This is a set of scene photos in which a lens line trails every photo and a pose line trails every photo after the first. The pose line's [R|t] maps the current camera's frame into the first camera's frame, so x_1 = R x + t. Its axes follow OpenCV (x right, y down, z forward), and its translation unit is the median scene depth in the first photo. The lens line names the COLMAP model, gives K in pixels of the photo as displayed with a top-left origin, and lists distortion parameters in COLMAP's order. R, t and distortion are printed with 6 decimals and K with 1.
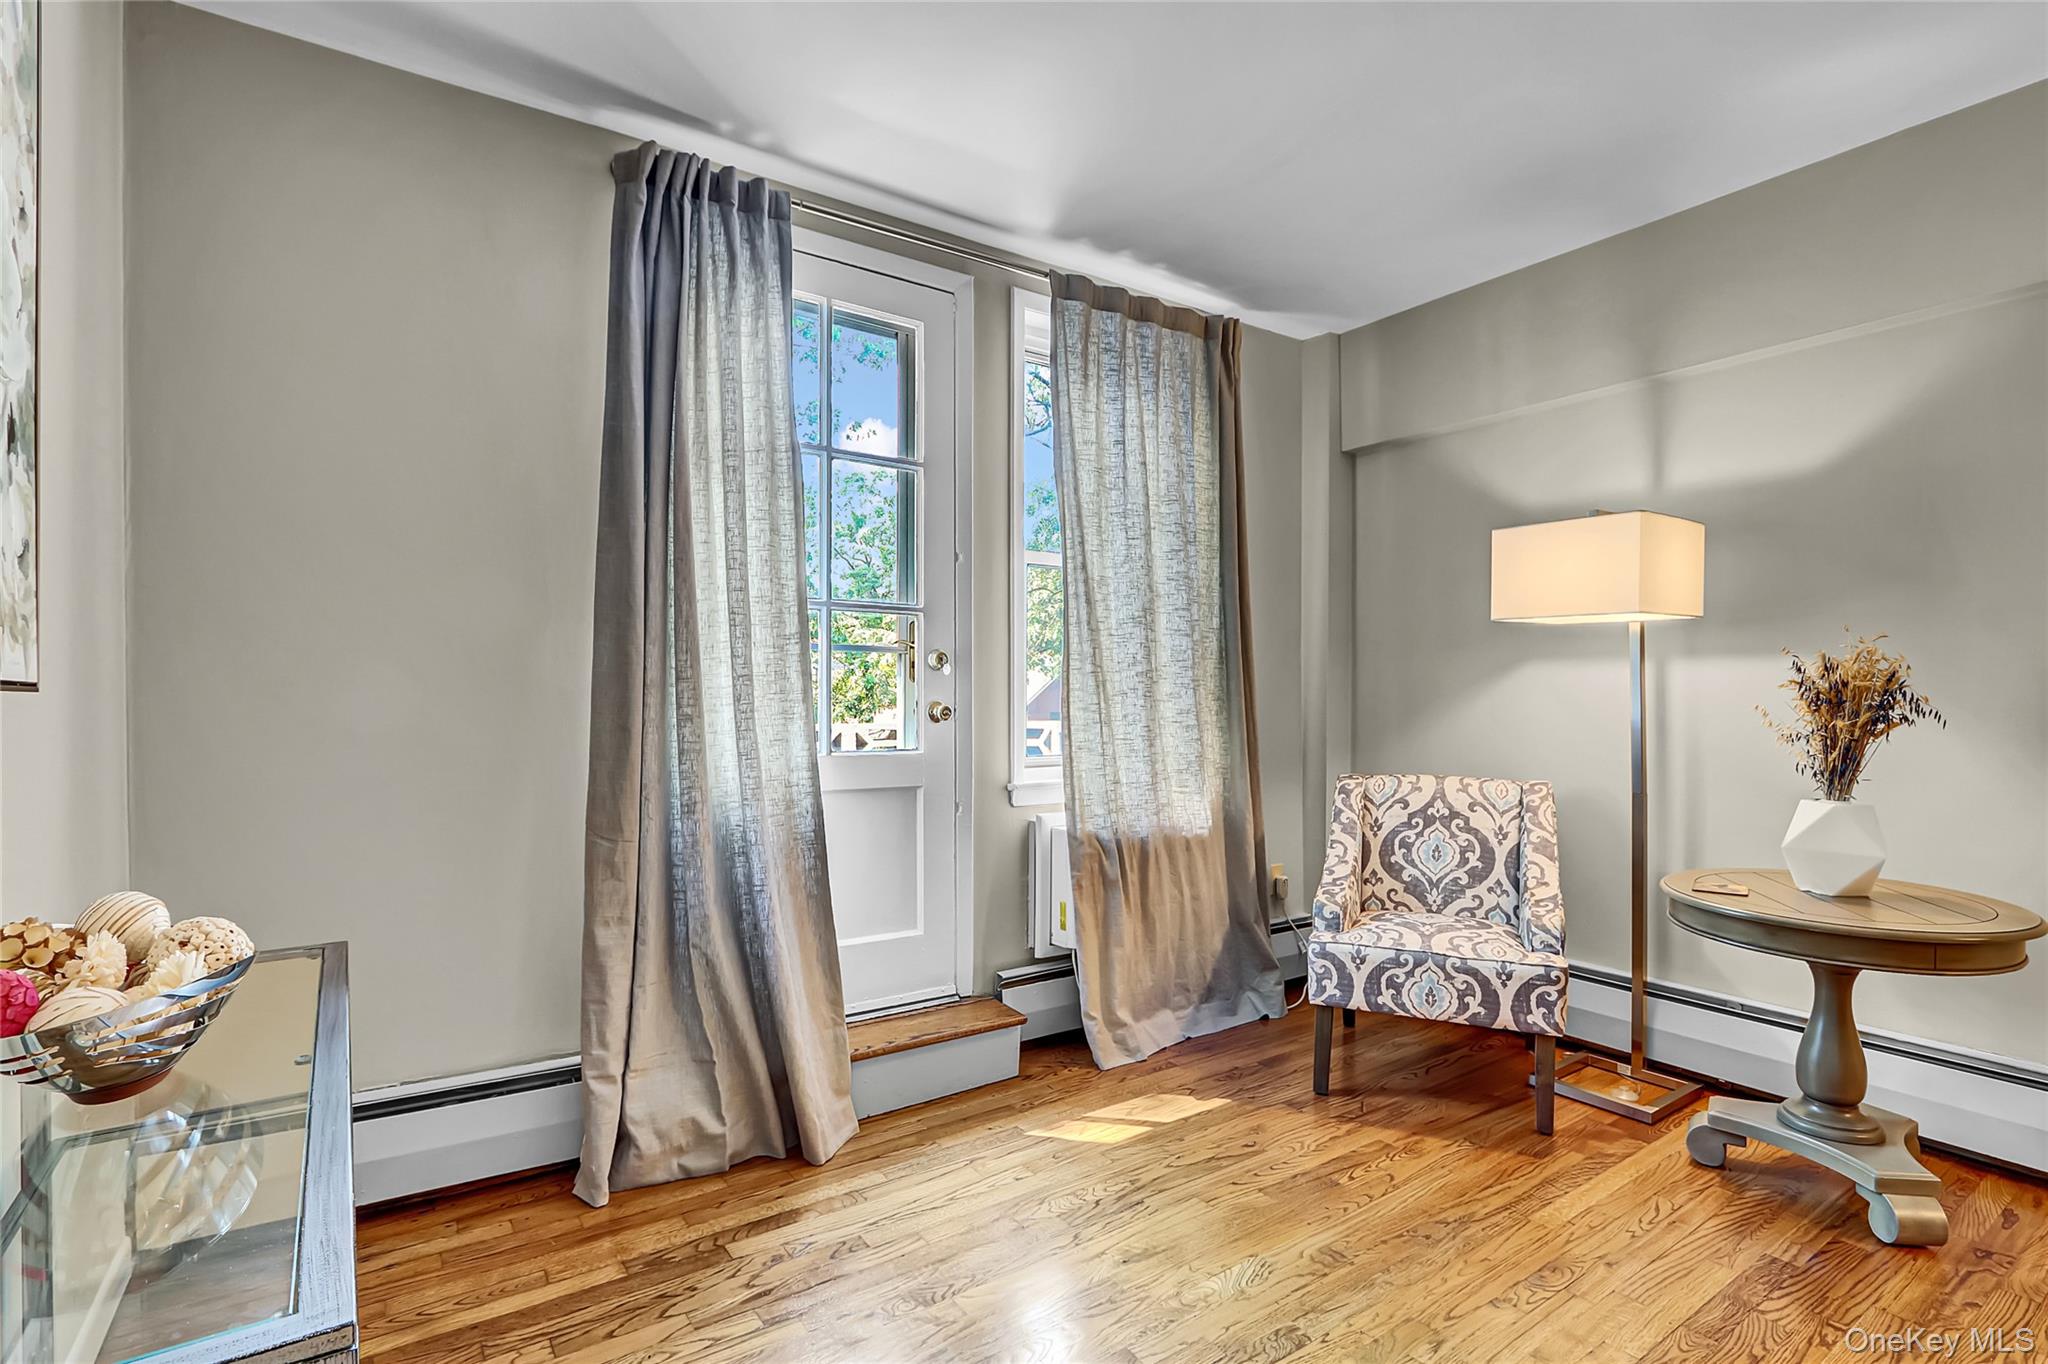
lens RADIAL K [[966.7, 0, 1012.2], [0, 966.7, 697.1], [0, 0, 1]] dist [-0.020218, 0.003450]
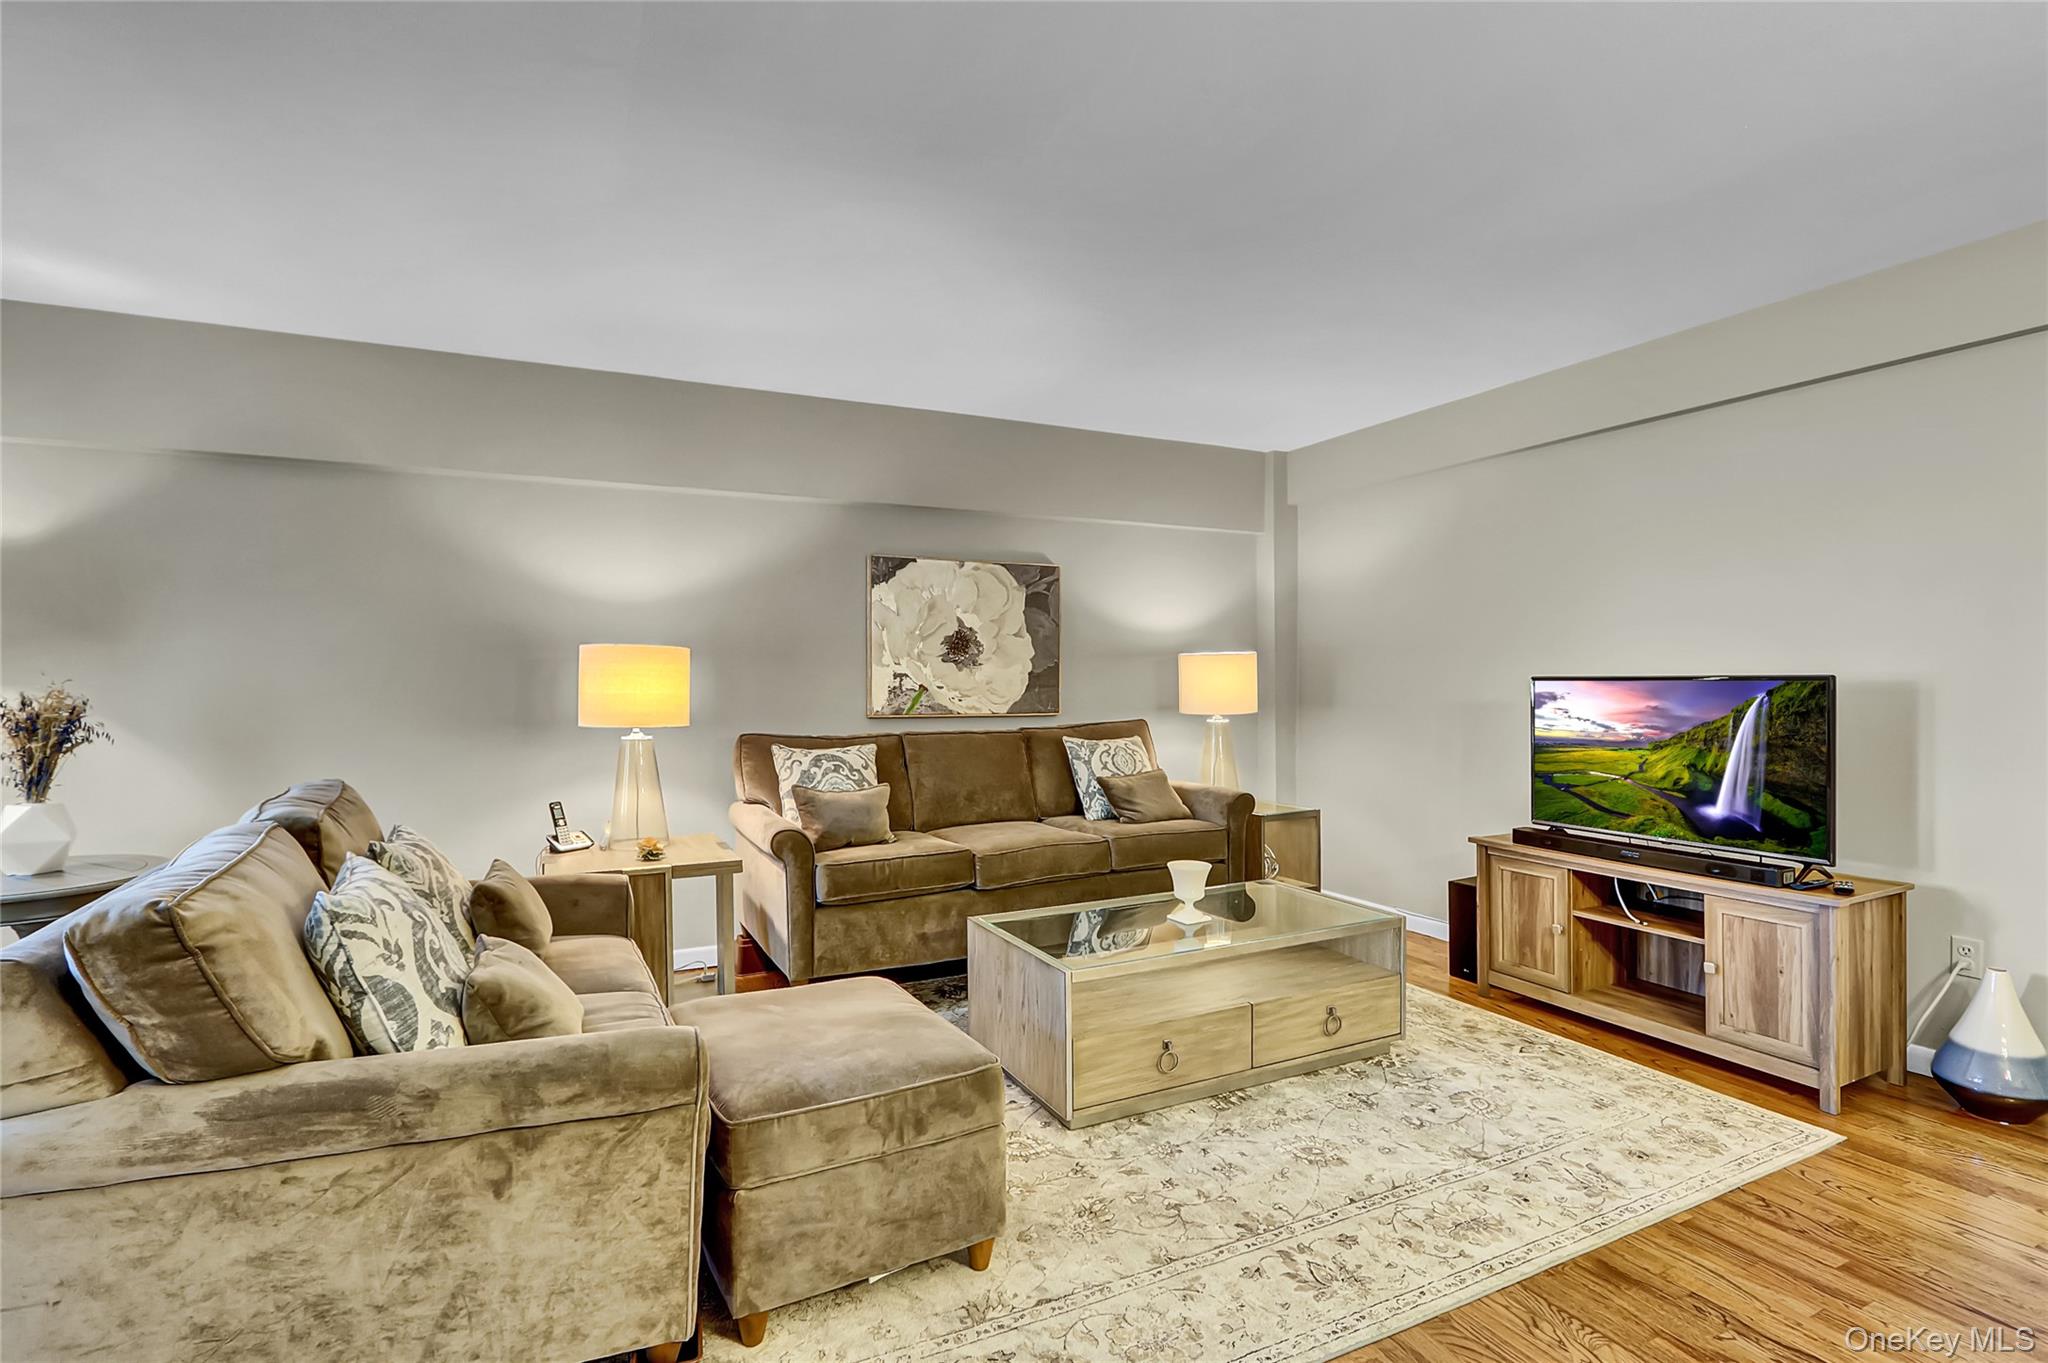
lens RADIAL K [[966.7, 0, 982.1], [0, 966.7, 688.8], [0, 0, 1]] dist [-0.020218, 0.003450]
pose [[0.156716, -0.009556, 0.987598, -0.222373], [0.003364, 0.999953, 0.009142, -0.054884], [-0.987638, 0.001889, 0.156741, -0.483131]]
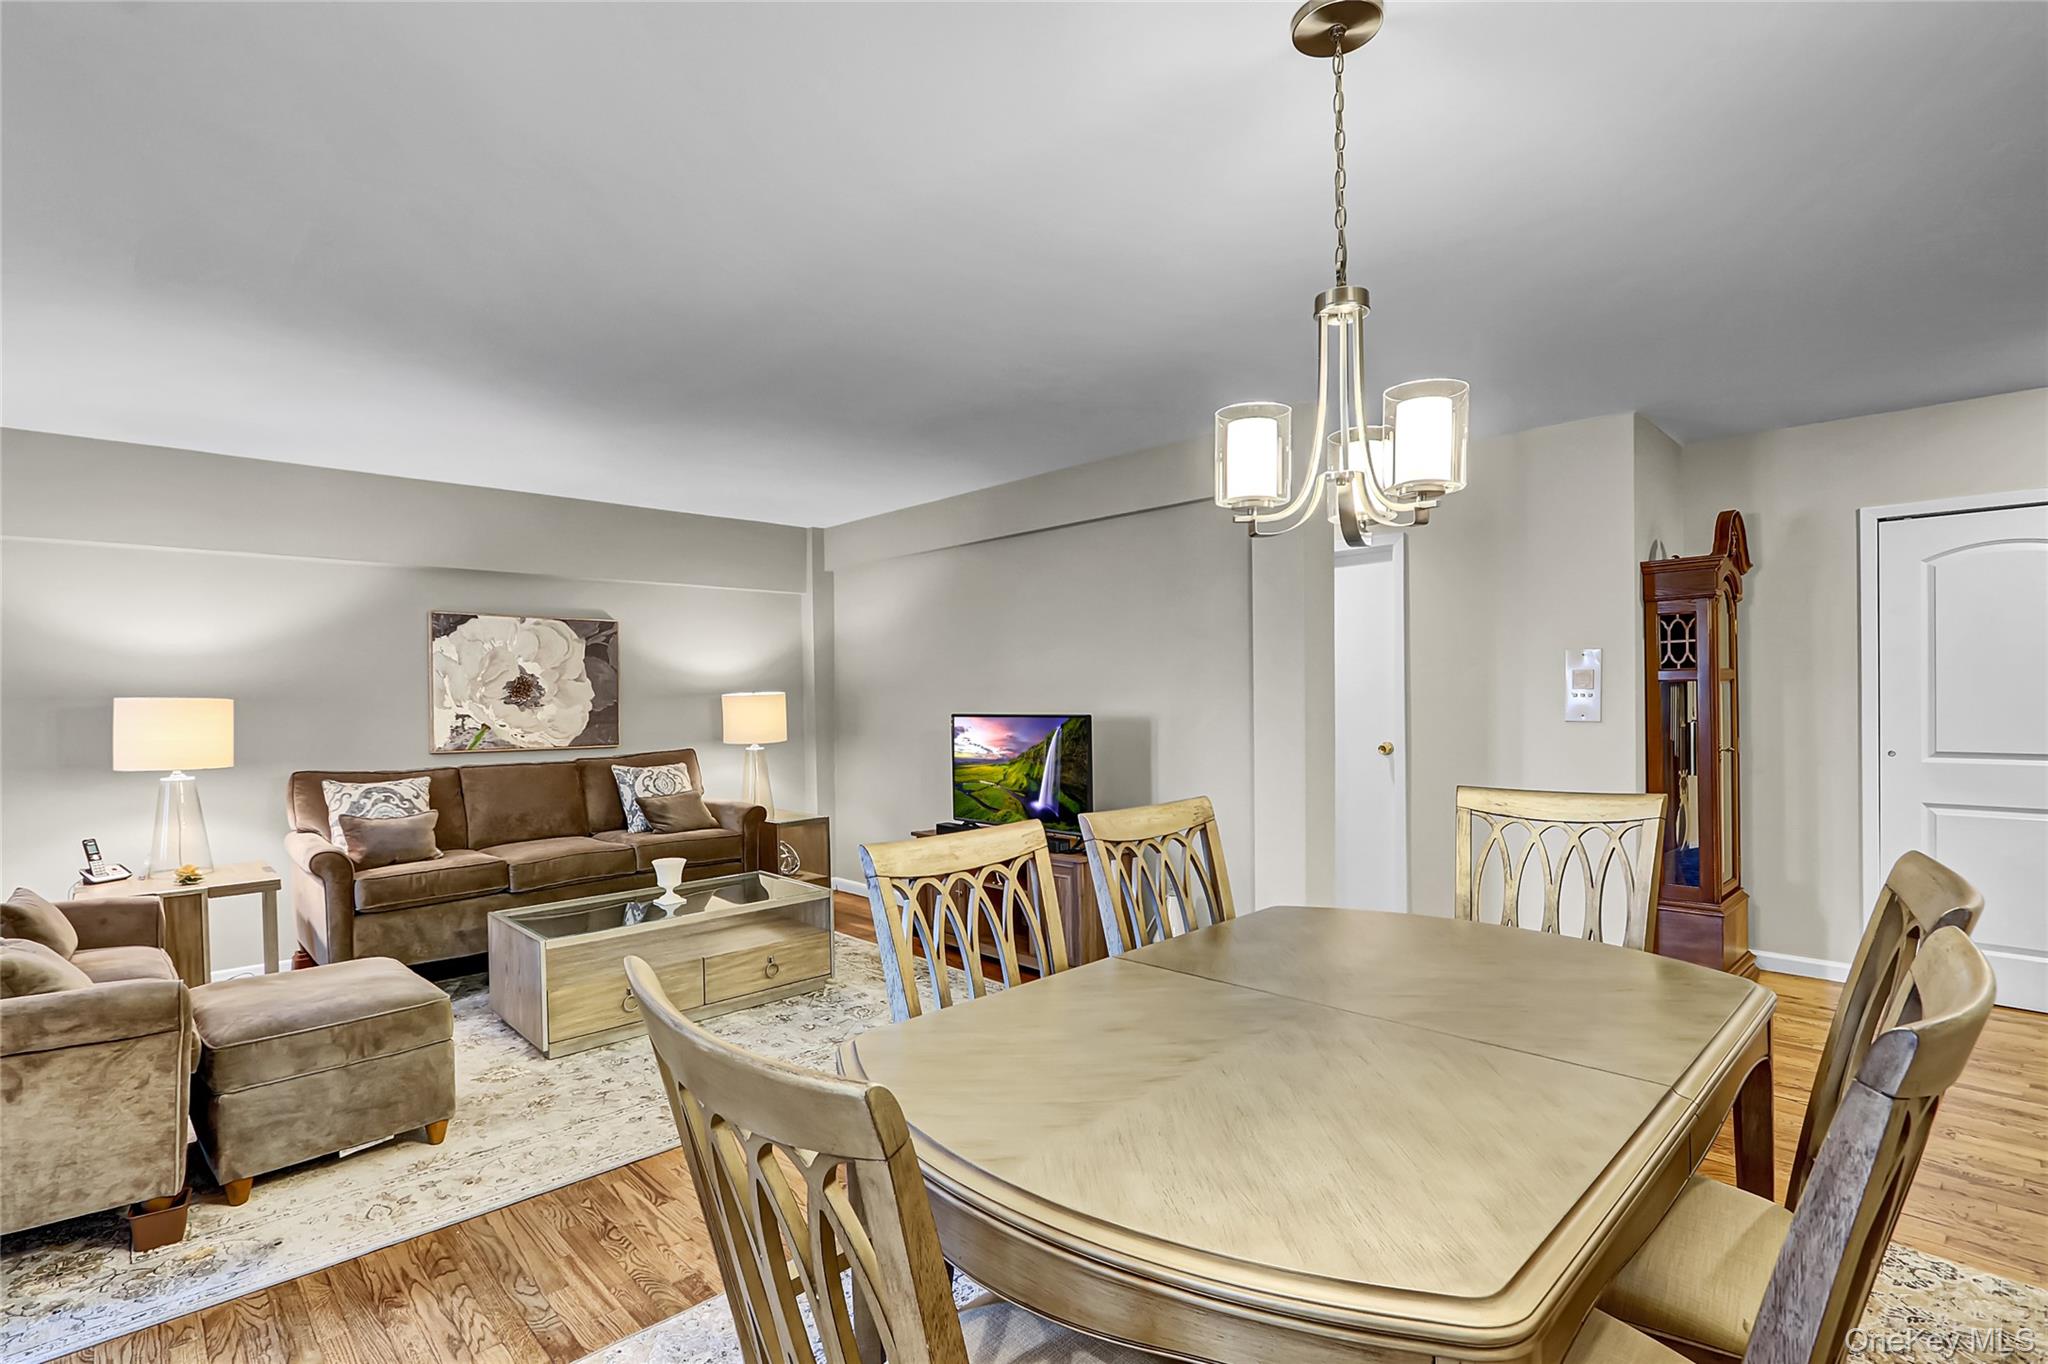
lens RADIAL K [[966.7, 0, 993.5], [0, 966.7, 707.4], [0, 0, 1]] dist [-0.020218, 0.003450]
pose [[-0.157049, -0.008581, 0.987554, -0.716060], [0.011668, 0.999876, 0.010544, -0.094042], [-0.987522, 0.013178, -0.156929, -0.879172]]
